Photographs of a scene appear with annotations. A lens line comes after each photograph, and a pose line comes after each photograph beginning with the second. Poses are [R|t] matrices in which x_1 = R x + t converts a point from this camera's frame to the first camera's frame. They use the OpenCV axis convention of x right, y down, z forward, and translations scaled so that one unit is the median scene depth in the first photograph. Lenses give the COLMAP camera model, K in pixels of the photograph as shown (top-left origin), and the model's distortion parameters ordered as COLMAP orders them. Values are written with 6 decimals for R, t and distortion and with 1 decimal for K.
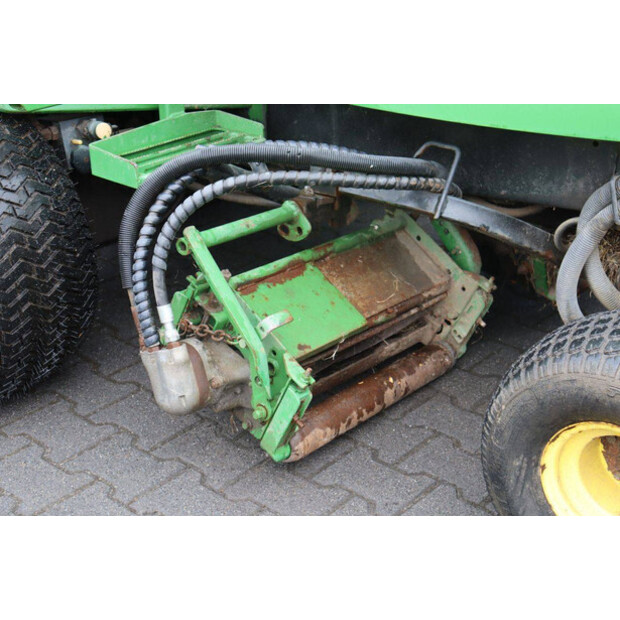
lens RADIAL K [[1113.1, 0, 307.1], [0, 1113.1, 305.2], [0, 0, 1]] dist [0.236912, 0.000000]
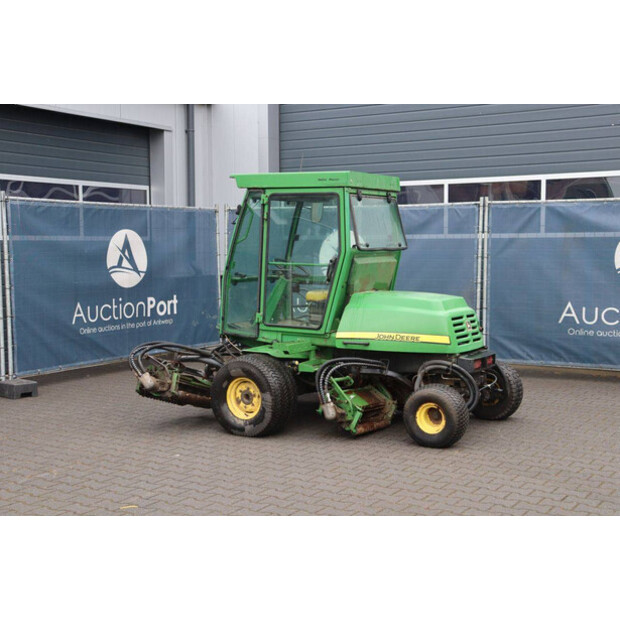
lens RADIAL K [[925.2, 0, 310.5], [0, 925.2, 287.2], [0, 0, 1]] dist [0.039863, 0.000000]
pose [[0.987074, -0.002137, 0.160252, -0.729416], [0.065672, 0.917502, -0.392271, 0.976054], [-0.146193, 0.397725, 0.905783, -2.280493]]
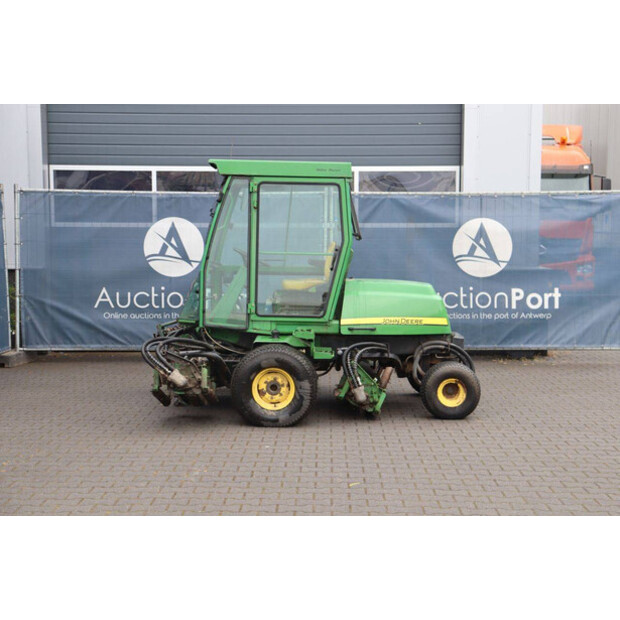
lens RADIAL K [[1025.8, 0, 327.3], [0, 1025.8, 286.1], [0, 0, 1]] dist [0.184748, 0.000000]
pose [[0.758346, -0.022236, 0.651473, -2.767509], [0.274755, 0.917205, -0.288522, 0.784051], [-0.591119, 0.397795, 0.701668, -1.876209]]
